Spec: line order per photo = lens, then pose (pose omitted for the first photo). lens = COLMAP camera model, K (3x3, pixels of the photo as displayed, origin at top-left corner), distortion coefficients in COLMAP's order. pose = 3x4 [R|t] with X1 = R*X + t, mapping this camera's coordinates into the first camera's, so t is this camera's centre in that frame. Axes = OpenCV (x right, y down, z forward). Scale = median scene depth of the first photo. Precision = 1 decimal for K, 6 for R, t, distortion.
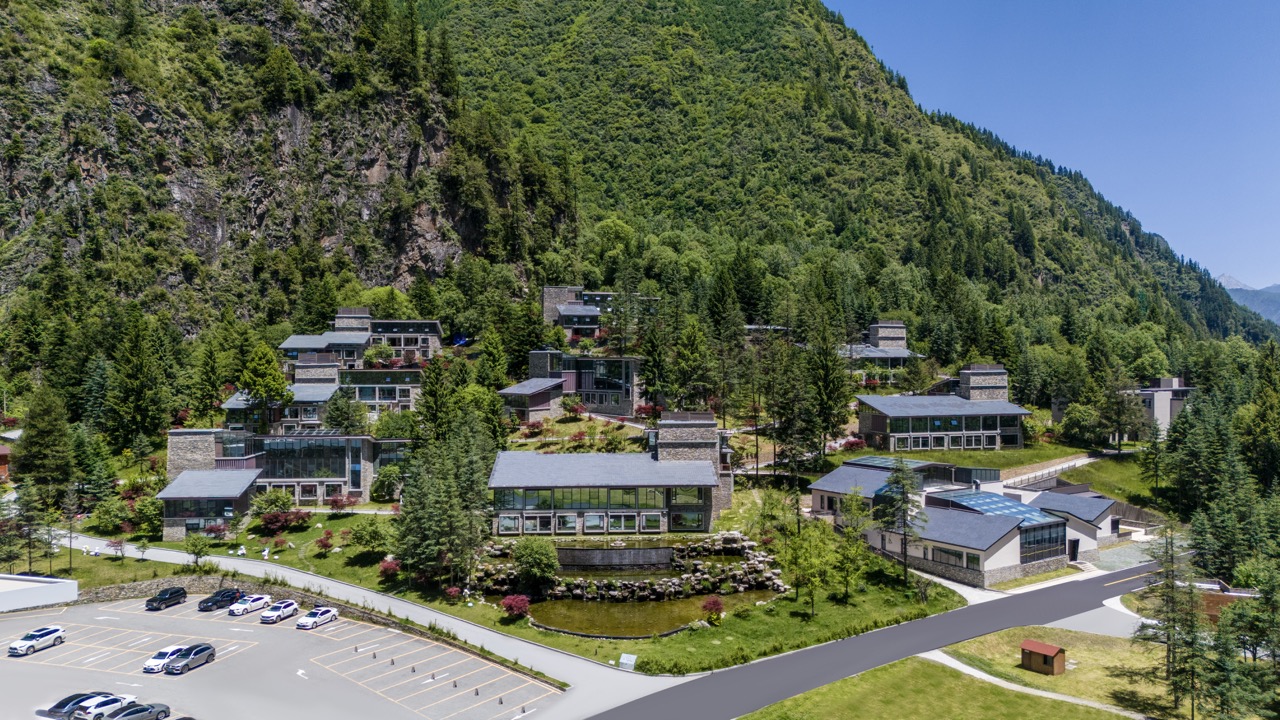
lens RADIAL K [[944.0, 0, 642.5], [0, 944.0, 355.8], [0, 0, 1]] dist [0.053755, -0.037374]
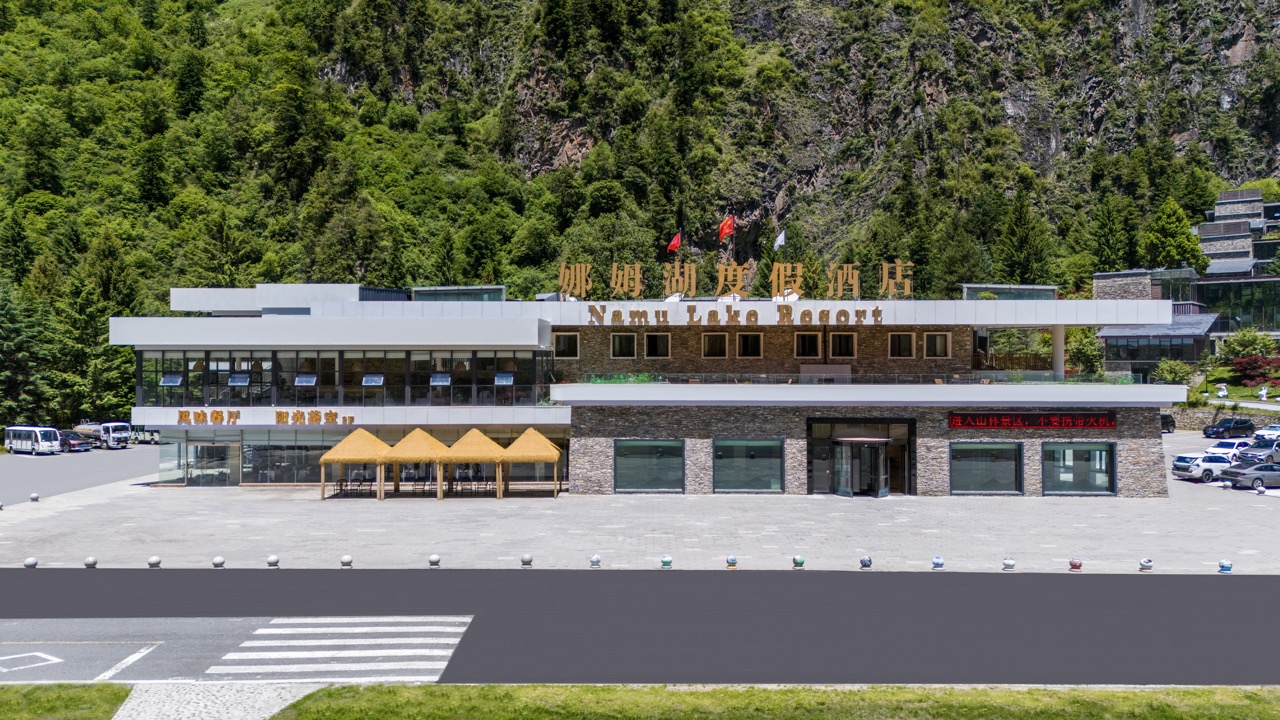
lens RADIAL K [[944.0, 0, 643.3], [0, 944.0, 359.3], [0, 0, 1]] dist [0.053755, -0.037374]
pose [[0.734730, 0.003784, -0.678349, -0.109204], [0.000903, 0.999978, 0.006556, 0.080200], [0.678359, -0.005429, 0.734710, 0.039024]]
